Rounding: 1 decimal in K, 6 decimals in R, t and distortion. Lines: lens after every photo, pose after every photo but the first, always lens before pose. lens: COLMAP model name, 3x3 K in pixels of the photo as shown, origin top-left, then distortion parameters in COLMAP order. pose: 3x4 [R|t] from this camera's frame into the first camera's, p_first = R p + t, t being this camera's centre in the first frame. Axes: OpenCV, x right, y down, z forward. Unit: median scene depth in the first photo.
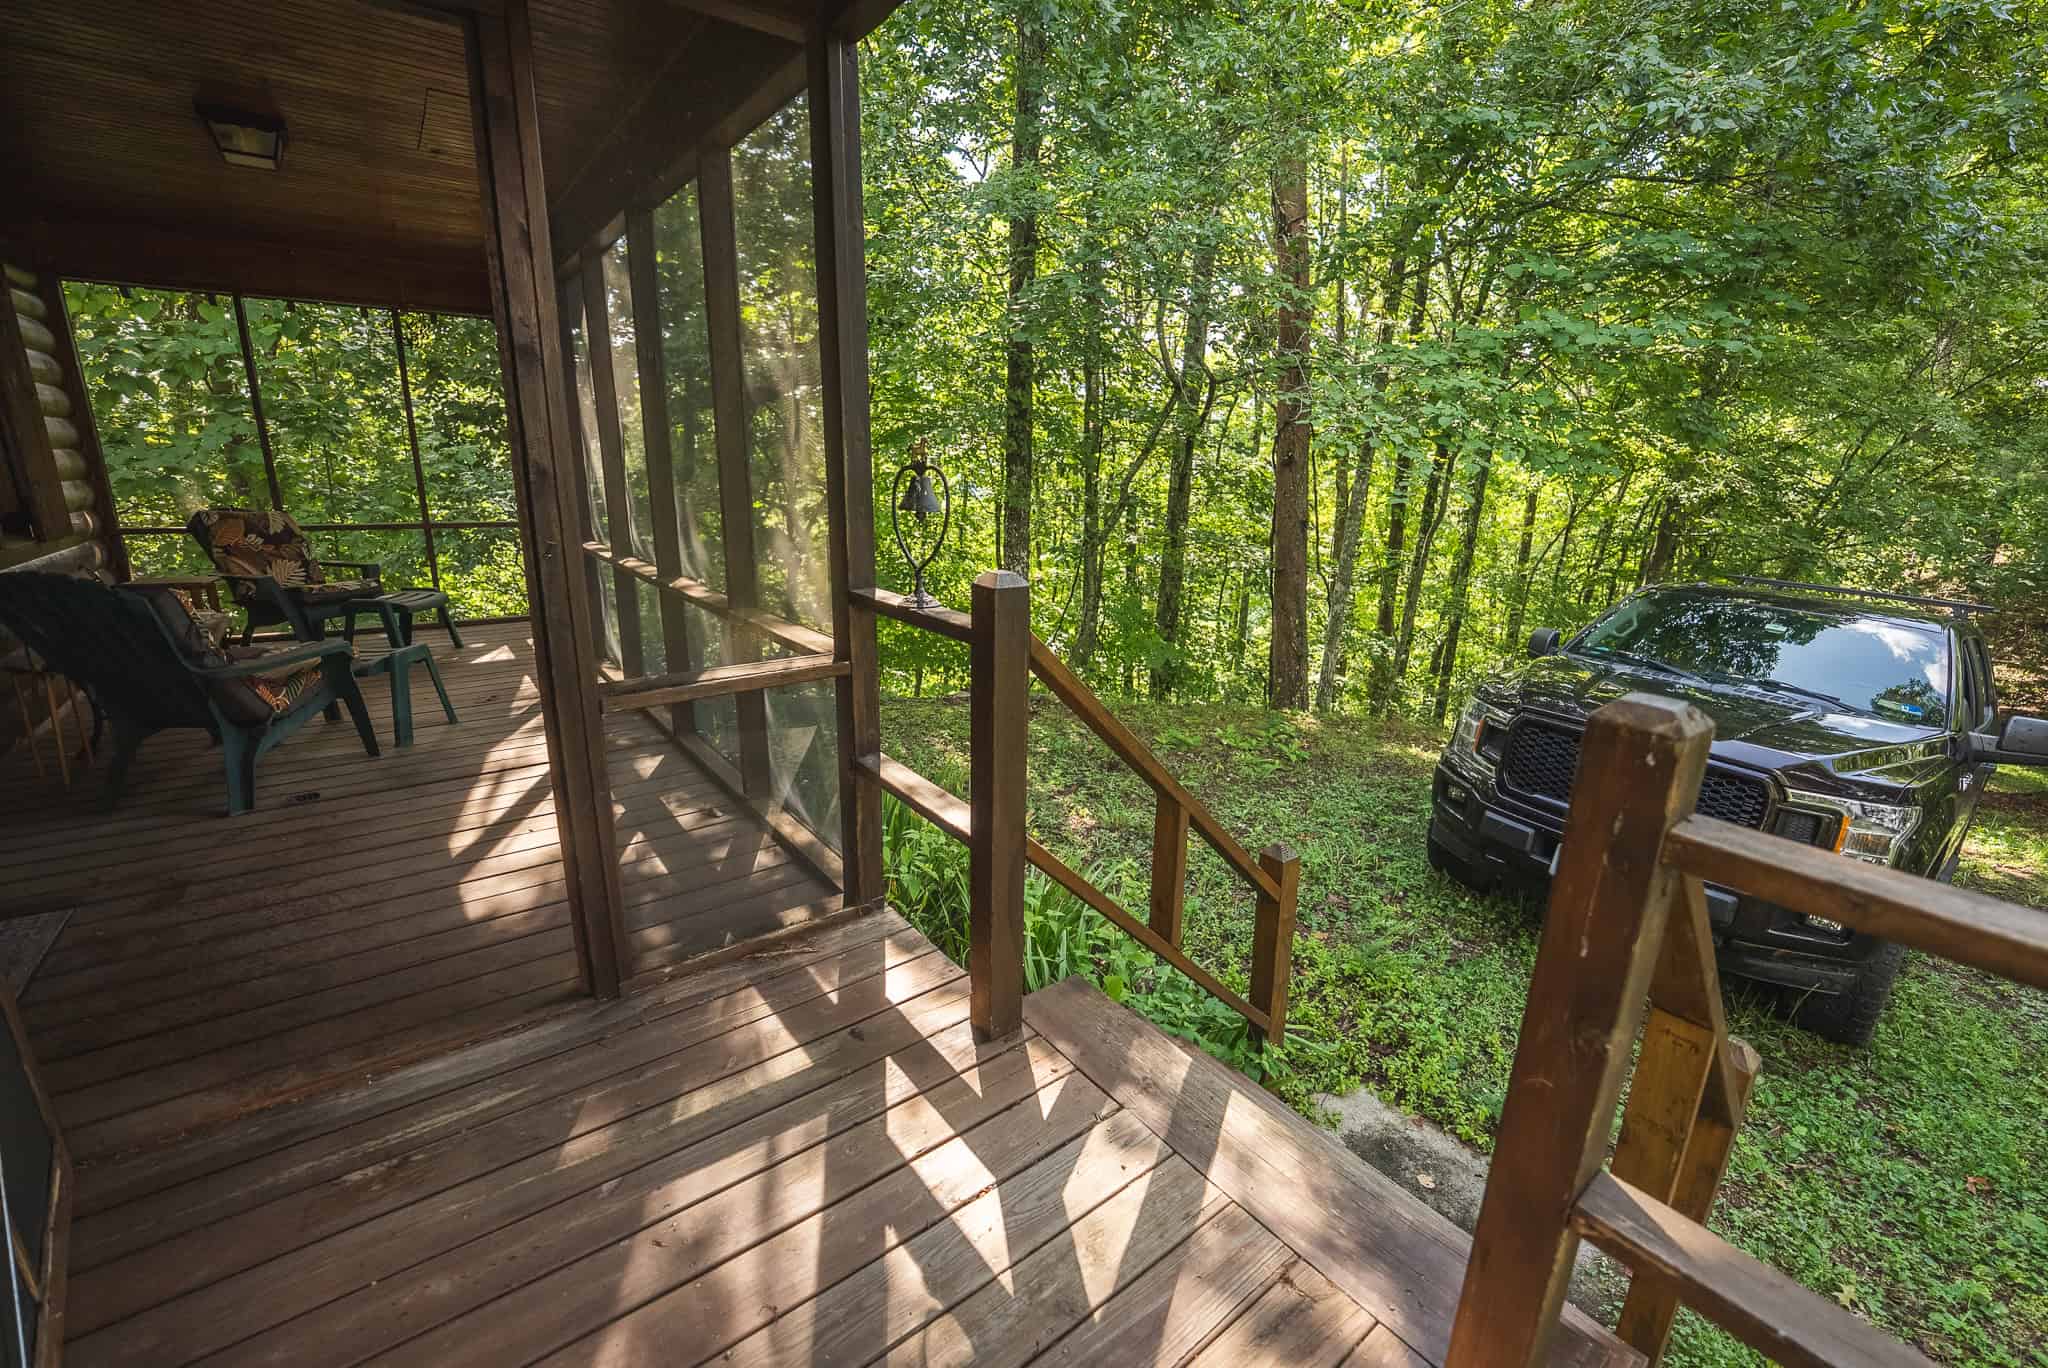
lens RADIAL K [[838.5, 0, 1043.4], [0, 838.5, 691.0], [0, 0, 1]] dist [-0.035049, 0.006368]
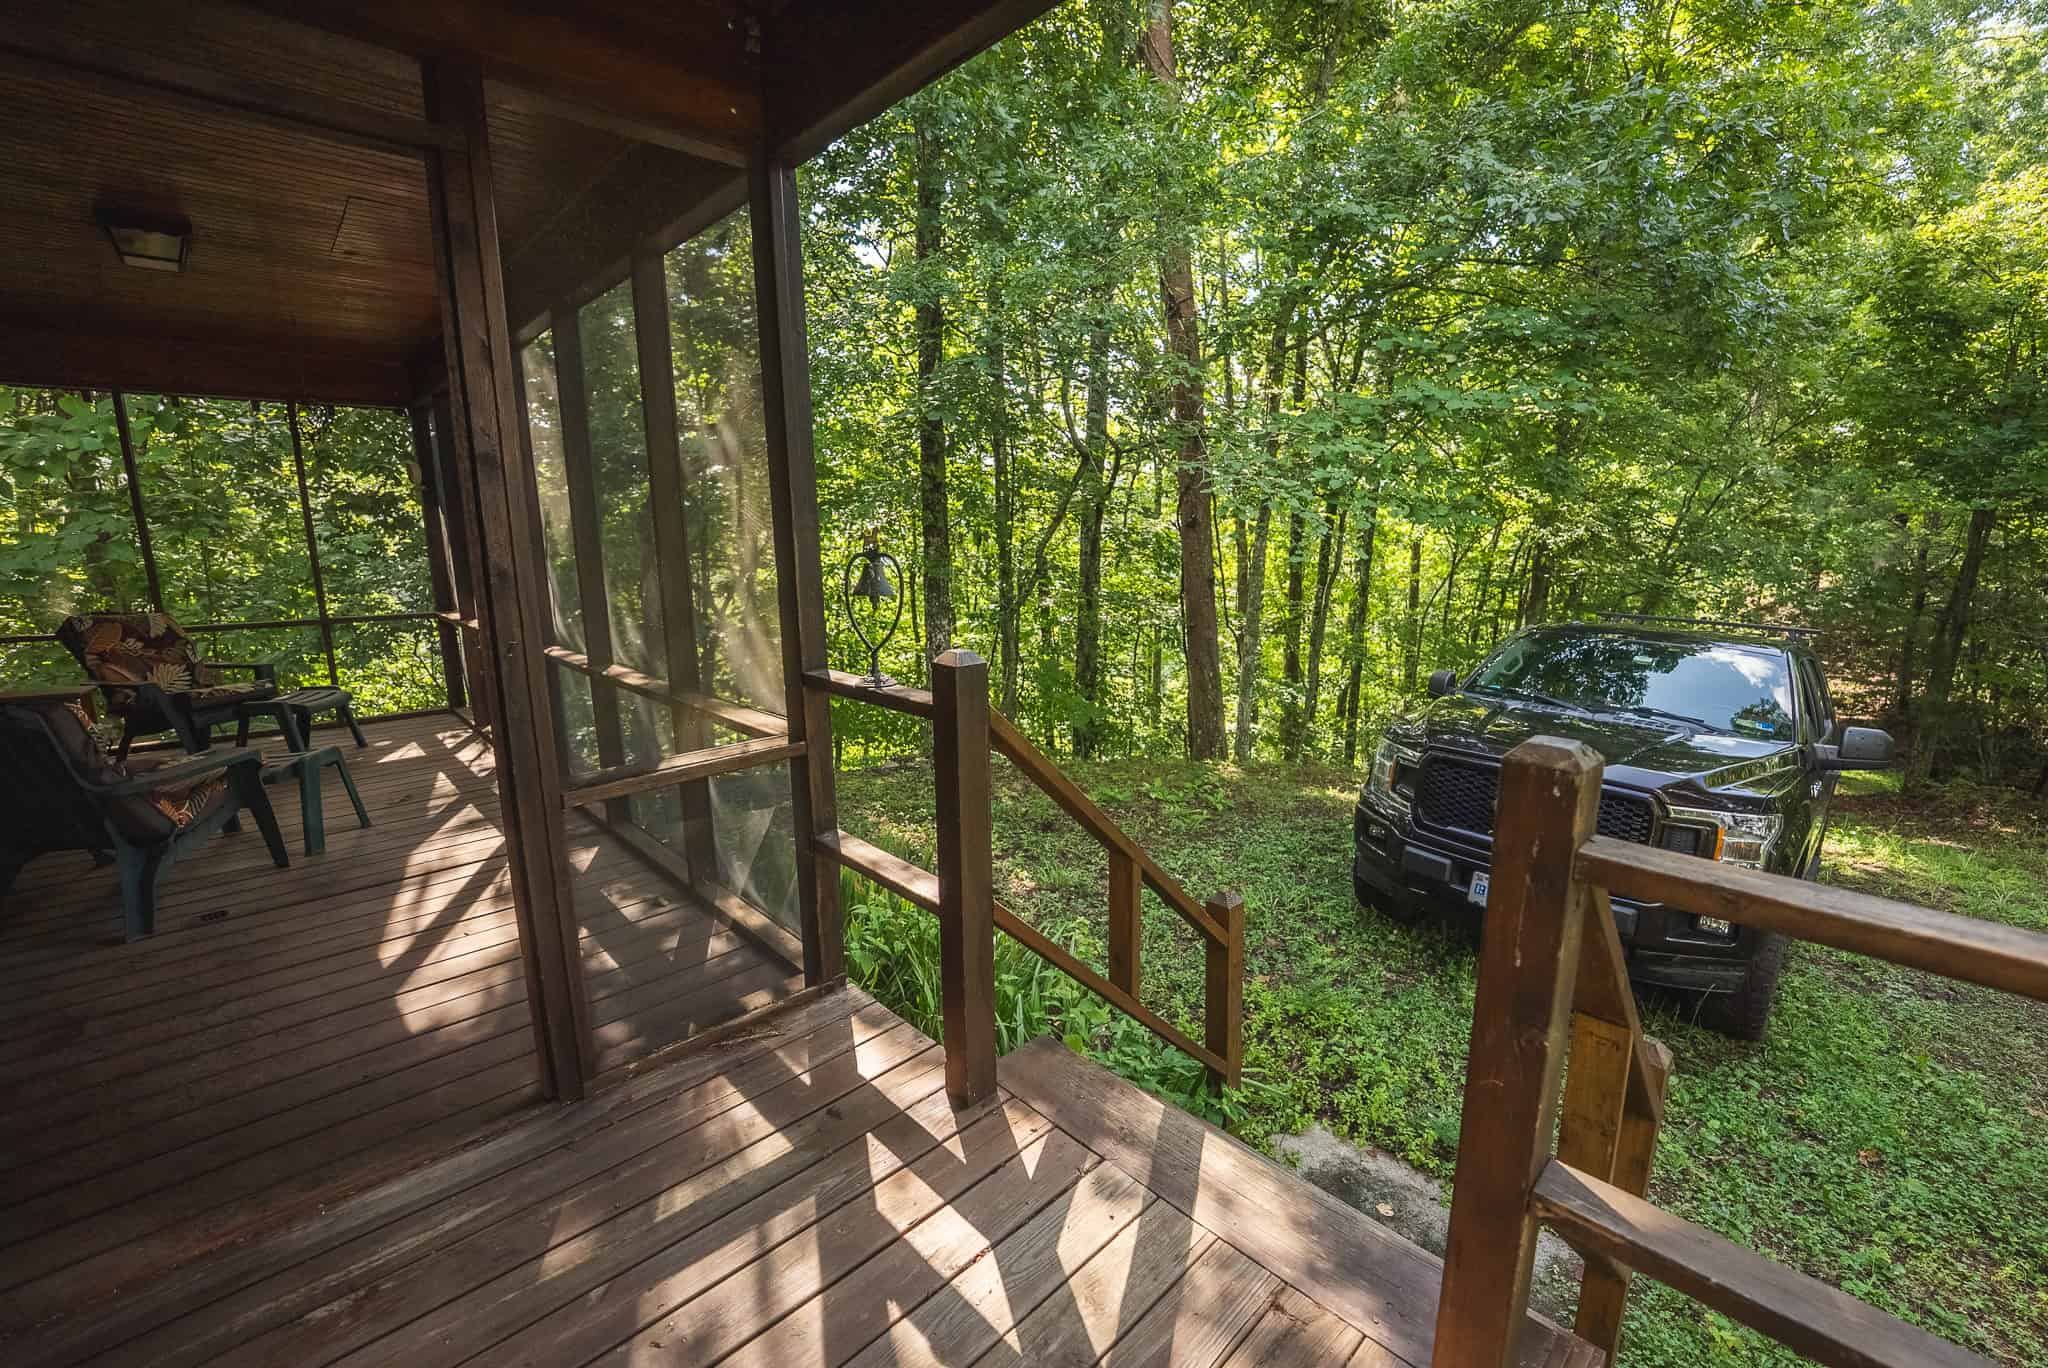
lens RADIAL K [[837.1, 0, 1040.9], [0, 837.1, 690.8], [0, 0, 1]] dist [-0.032958, 0.004518]
pose [[0.993993, -0.051796, 0.096411, -0.022373], [0.058833, 0.995694, -0.071644, -0.004089], [-0.092285, 0.076885, 0.992760, -0.025813]]
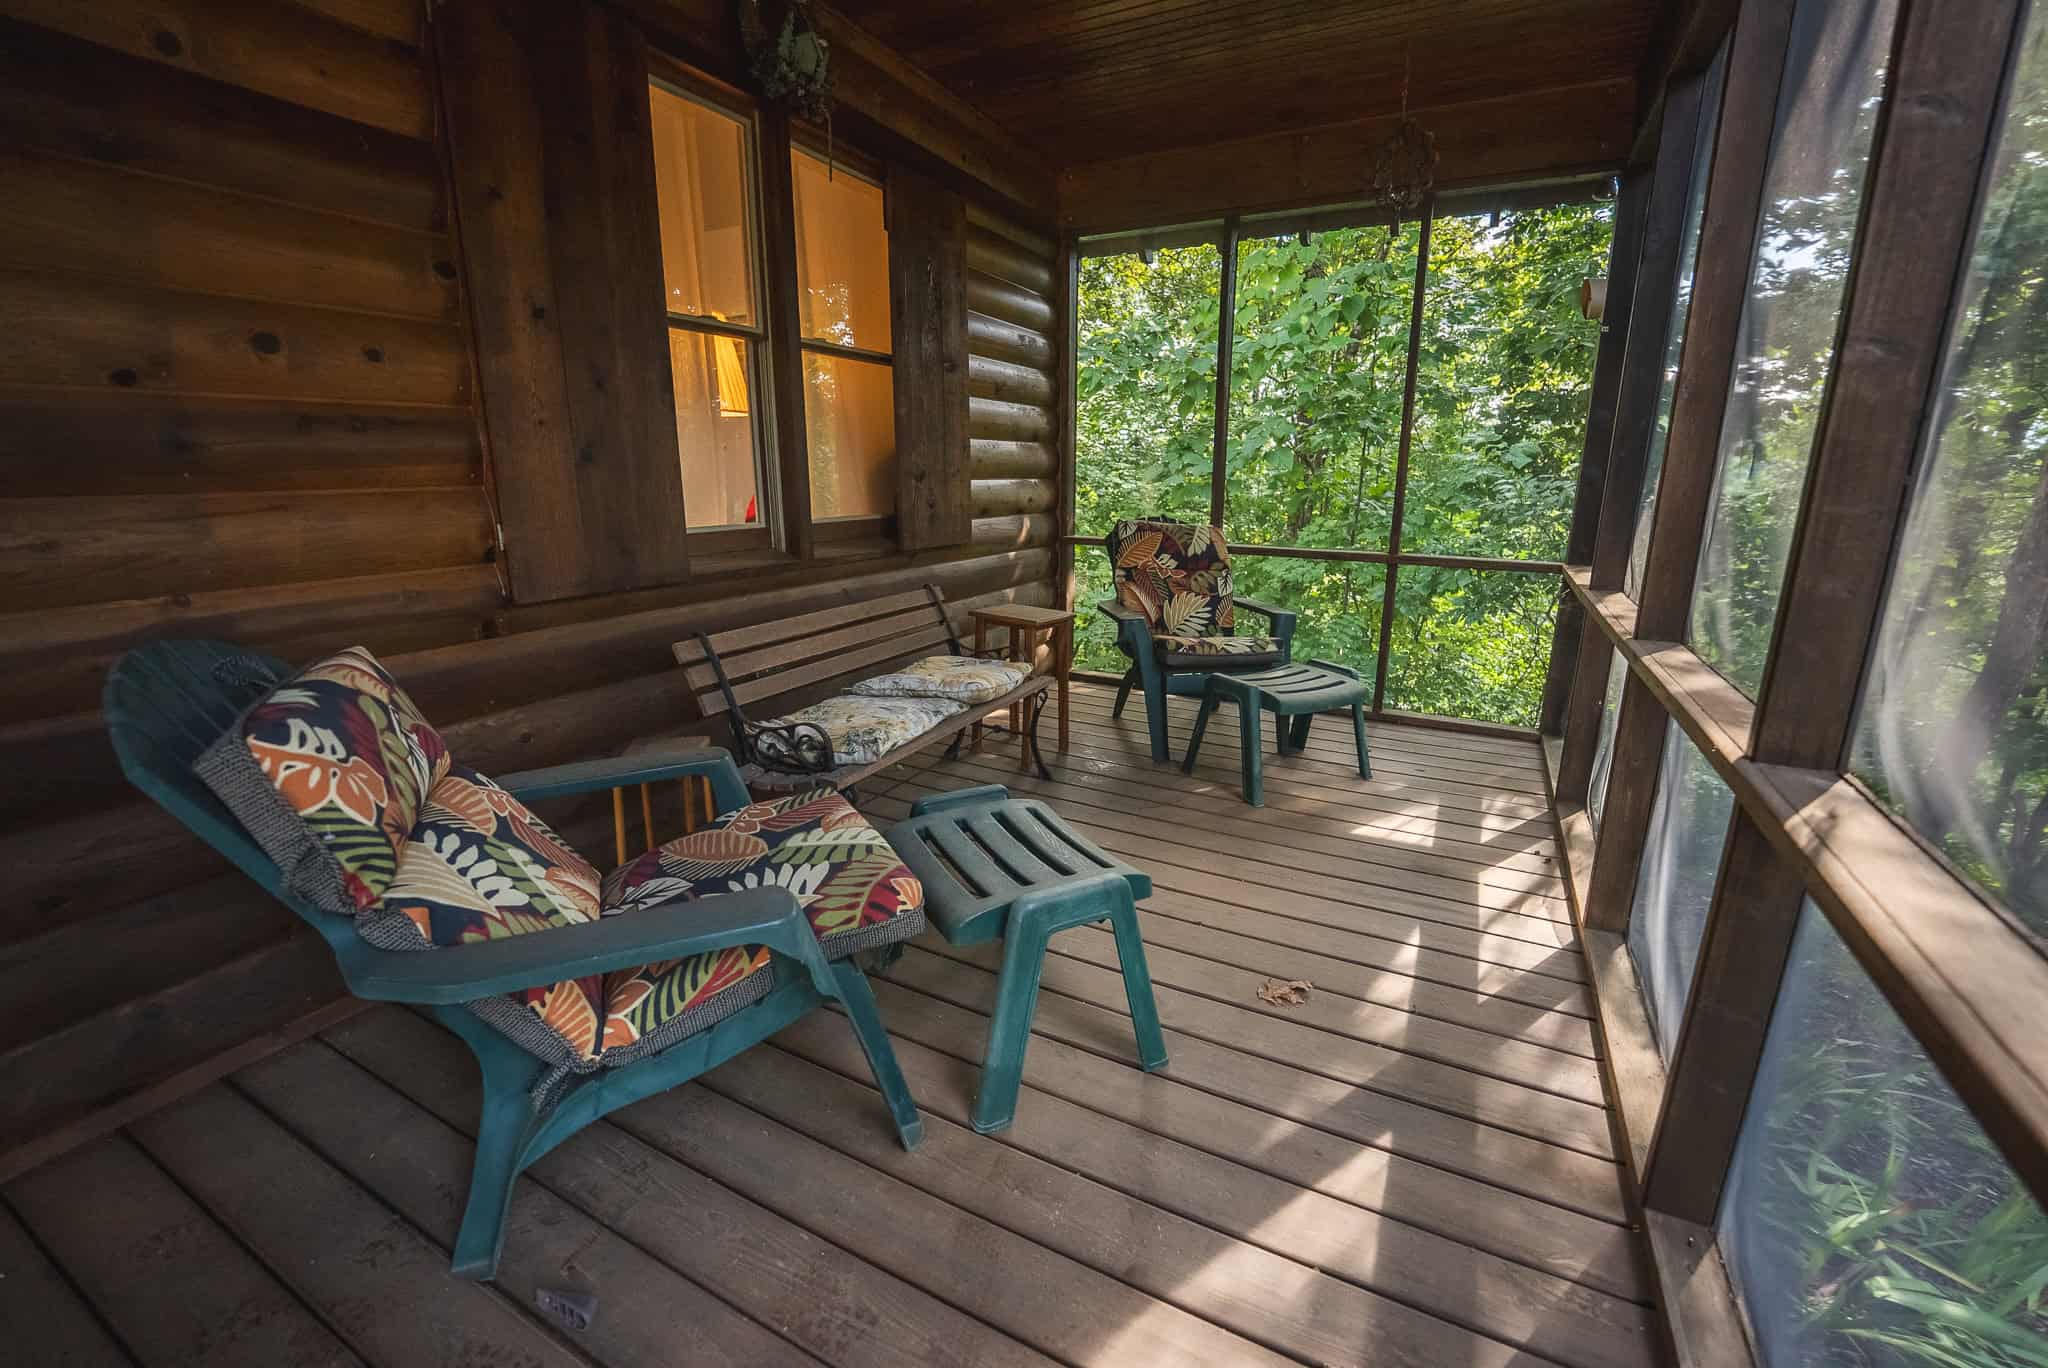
lens RADIAL K [[843.3, 0, 1034.5], [0, 843.3, 683.2], [0, 0, 1]] dist [-0.024134, 0.004544]
pose [[0.408877, 0.198629, -0.890711, -0.413037], [-0.233135, 0.966375, 0.108482, -0.170744], [0.882308, 0.163300, 0.441435, 0.736028]]
